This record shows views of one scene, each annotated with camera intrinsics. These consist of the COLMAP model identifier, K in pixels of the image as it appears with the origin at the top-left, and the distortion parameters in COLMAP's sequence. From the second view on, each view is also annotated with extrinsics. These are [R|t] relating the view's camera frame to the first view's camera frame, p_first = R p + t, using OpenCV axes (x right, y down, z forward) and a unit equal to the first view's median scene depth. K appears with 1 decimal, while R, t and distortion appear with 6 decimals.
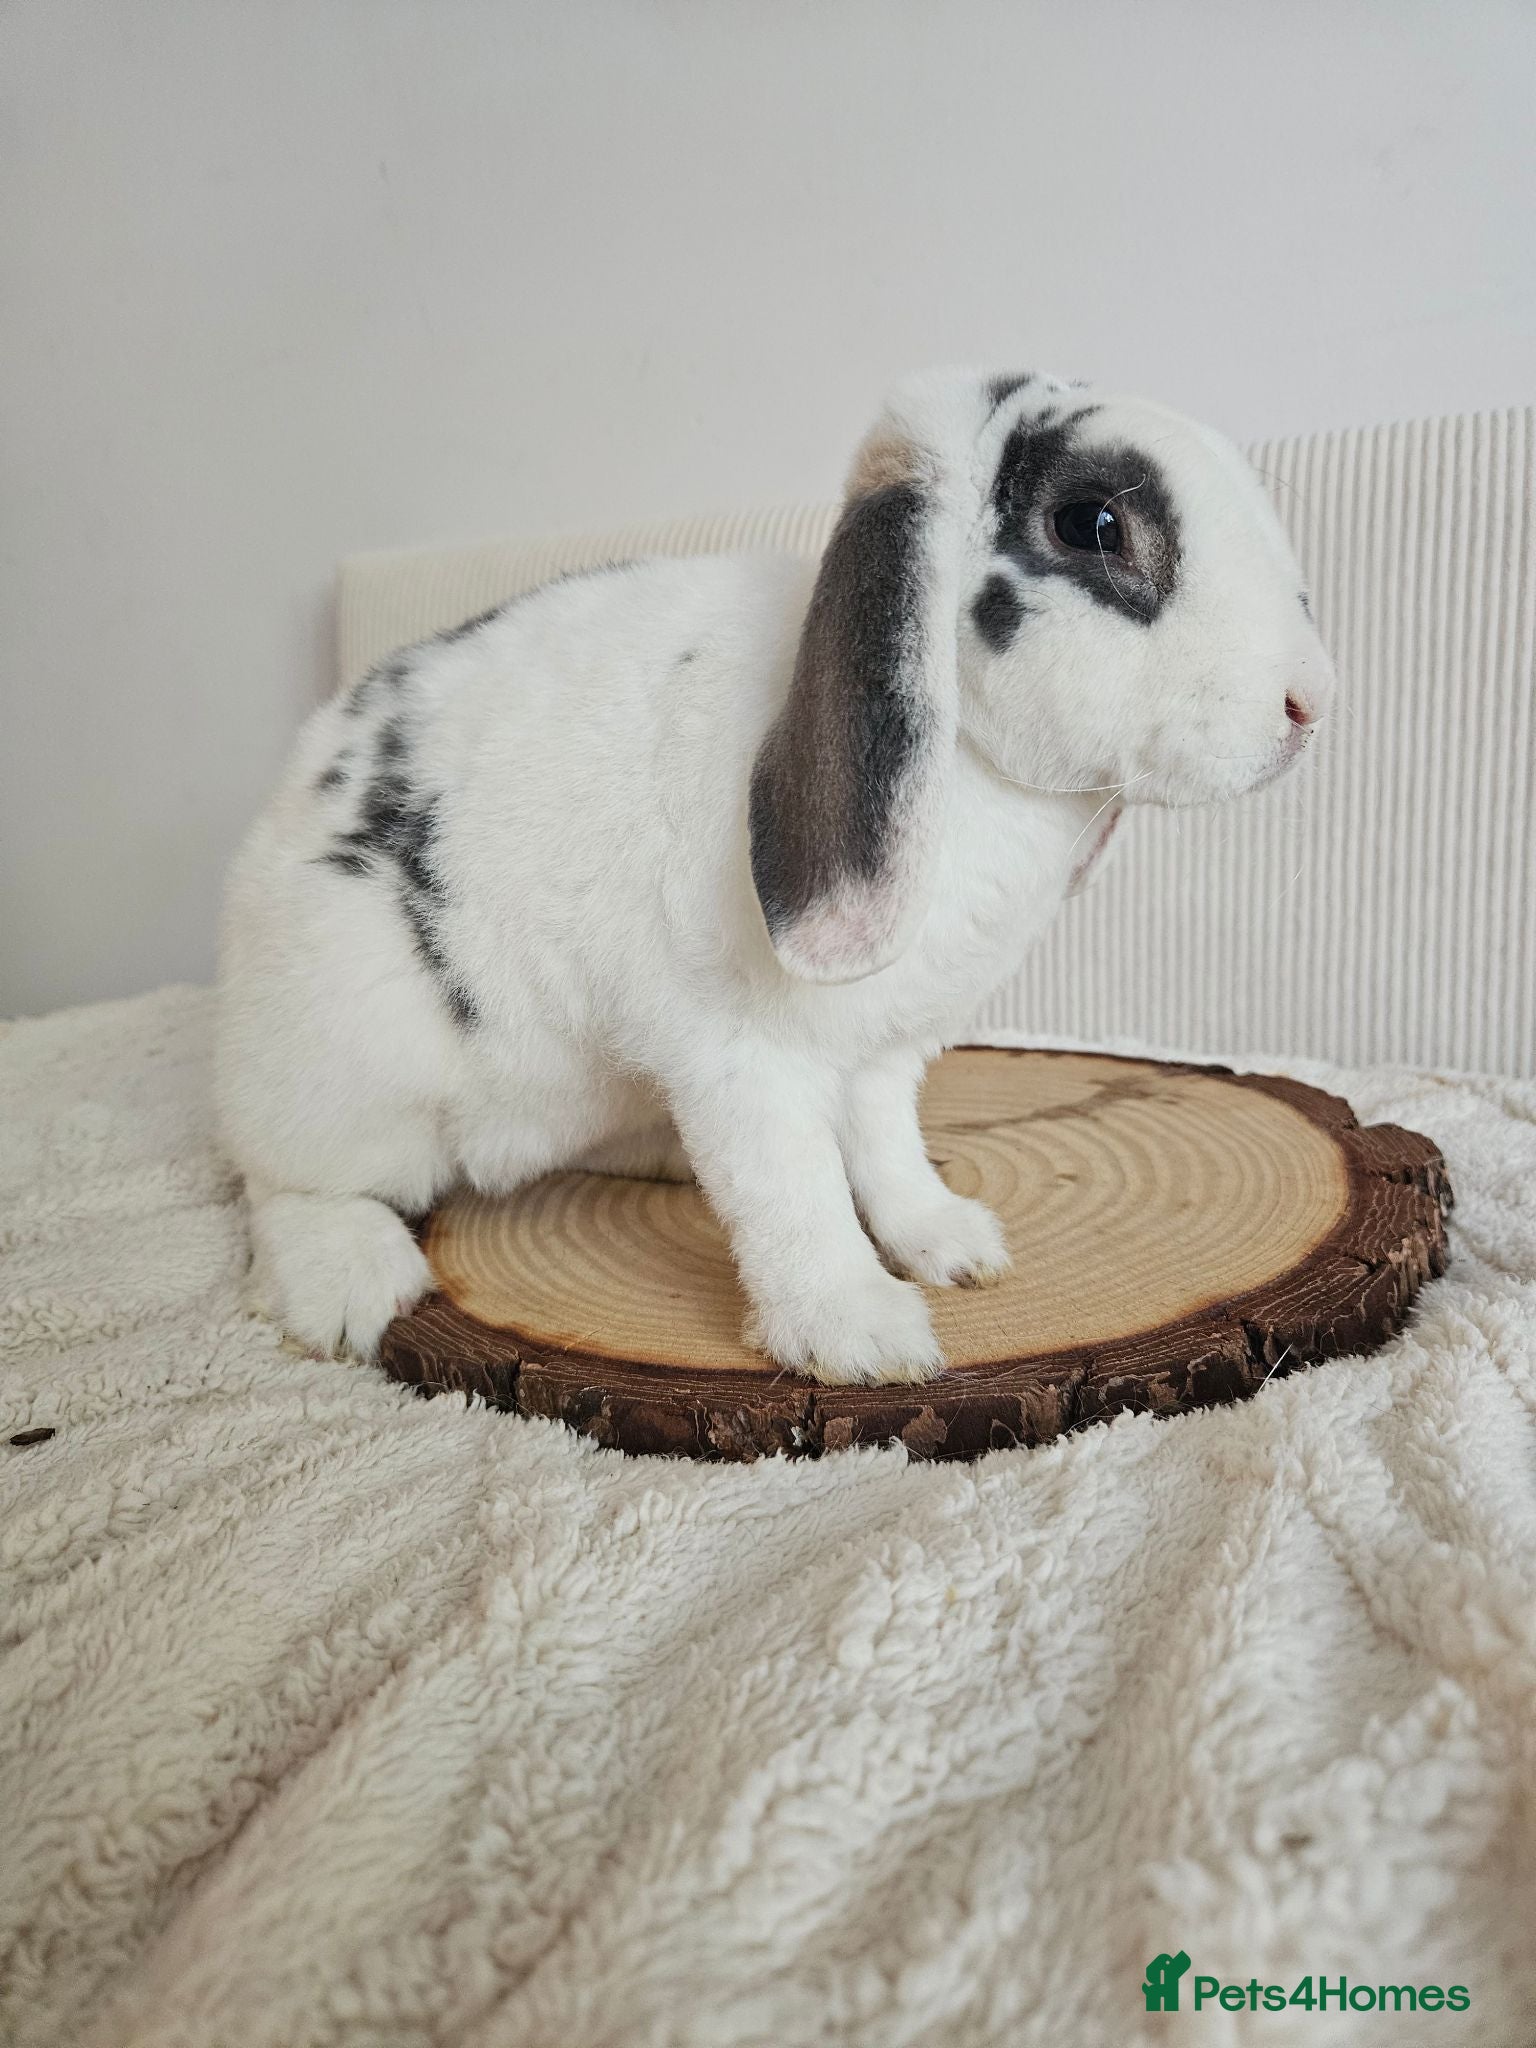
lens RADIAL K [[1440.1, 0, 768.0], [0, 1440.1, 1024.0], [0, 0, 1]] dist [-0.000276, -0.005261]
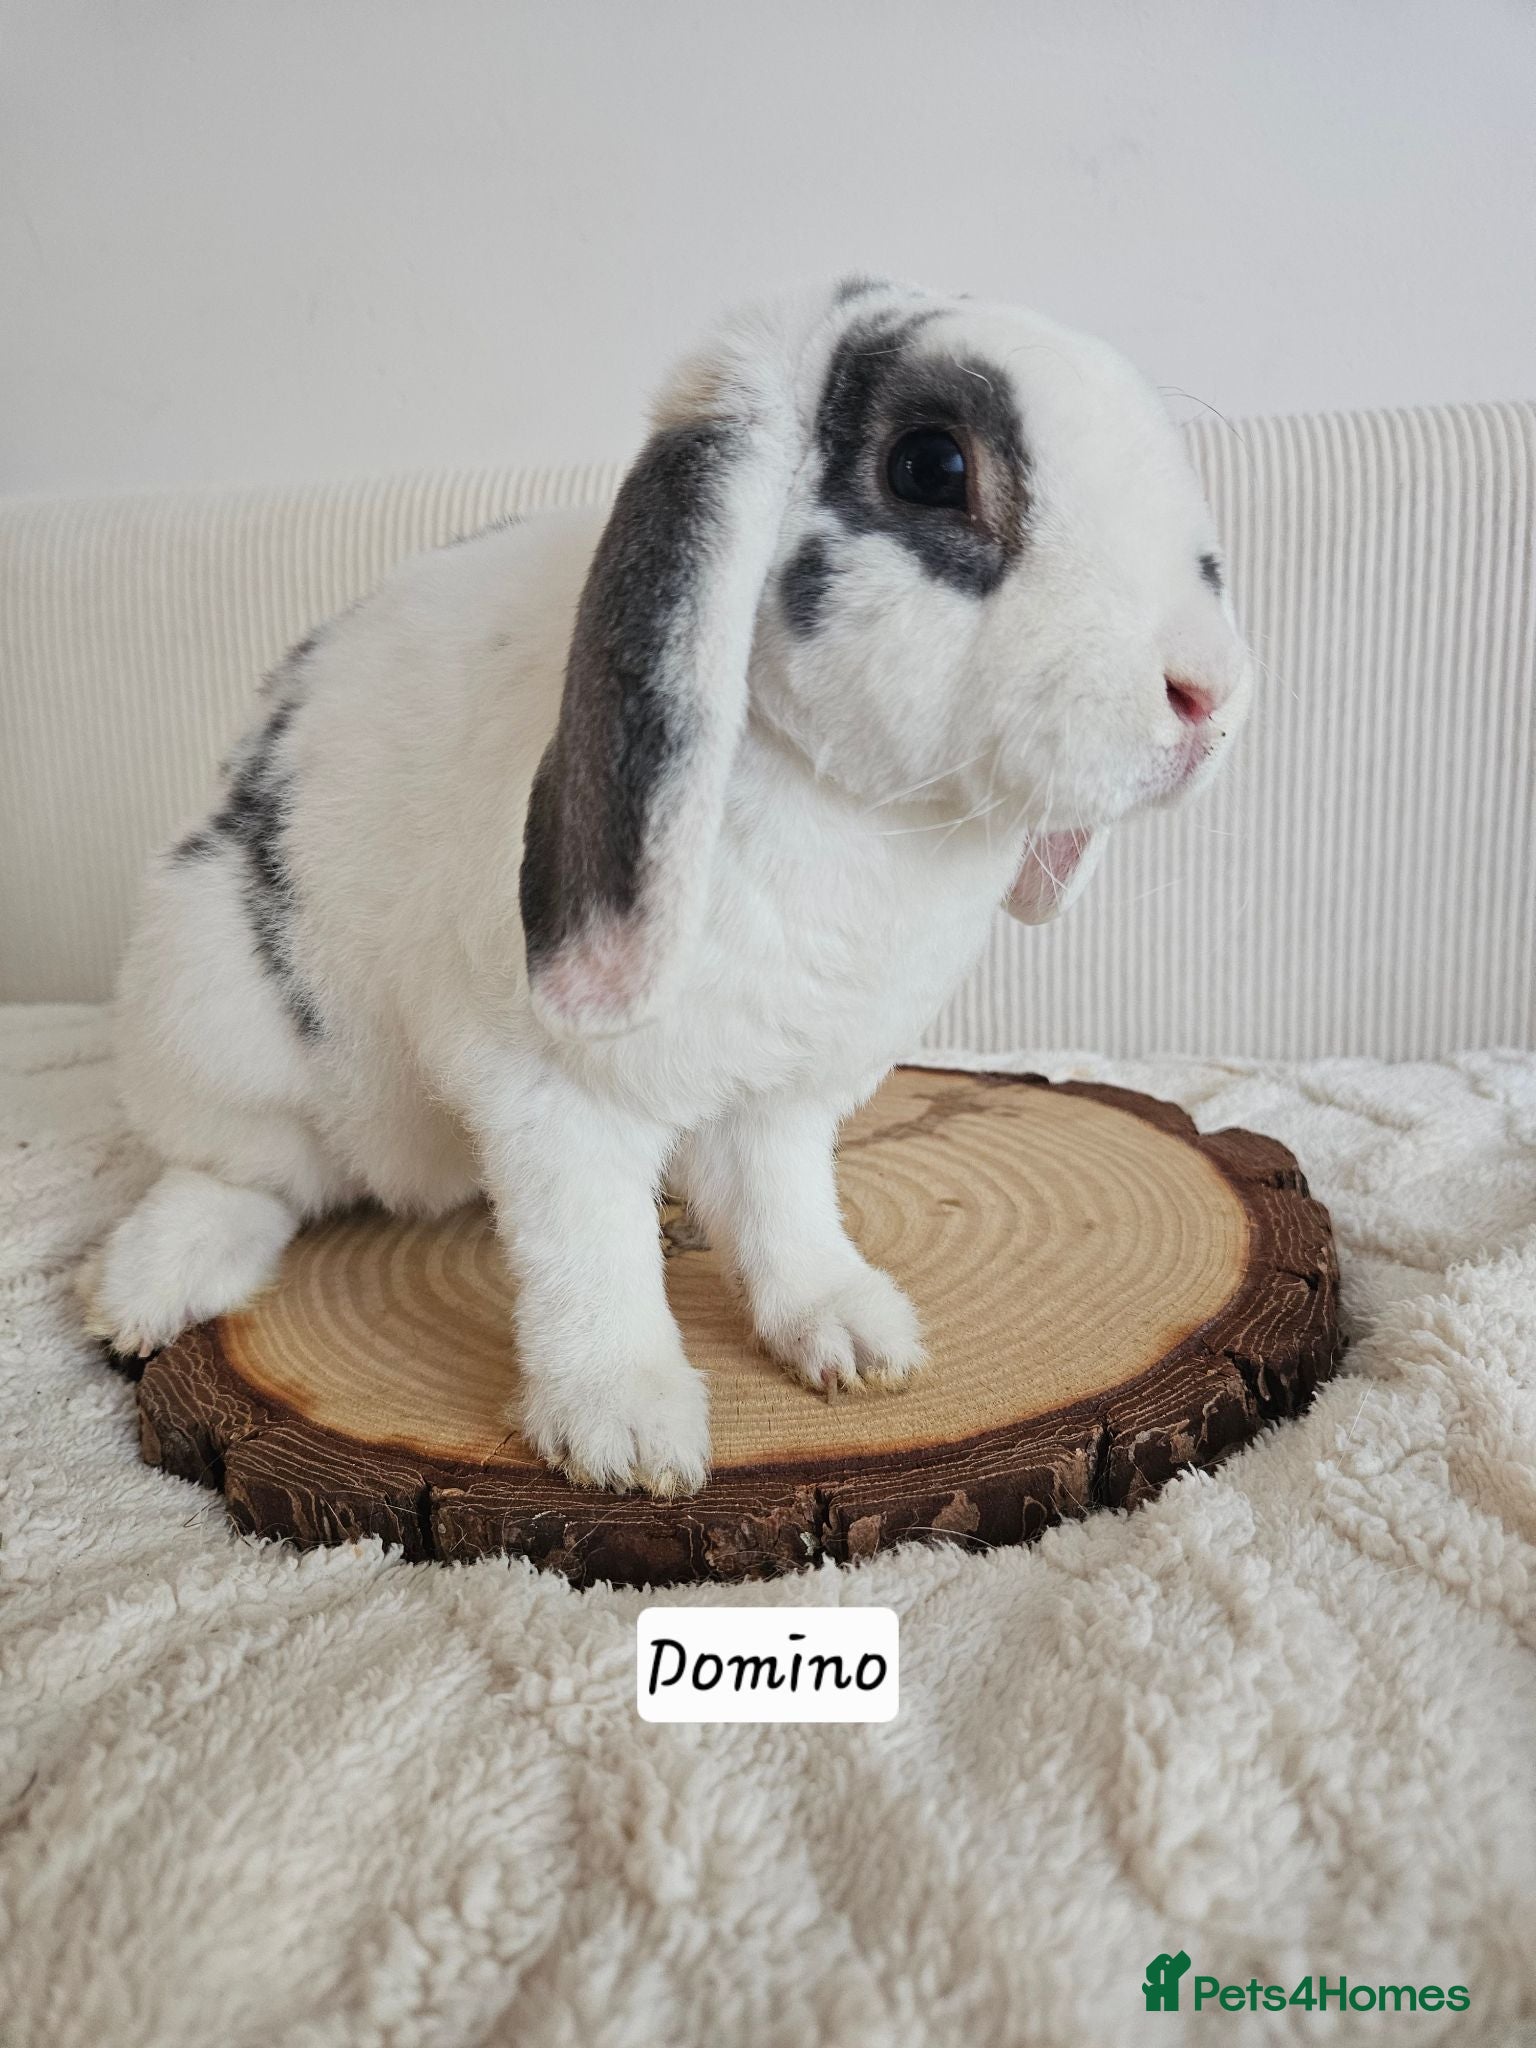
lens RADIAL K [[1440.1, 0, 768.0], [0, 1440.1, 1024.0], [0, 0, 1]] dist [-0.000276, -0.005261]
pose [[0.957724, -0.028787, 0.286244, -0.201215], [0.029904, 0.999553, 0.000467, -0.015722], [-0.286130, 0.008113, 0.958157, 0.170338]]
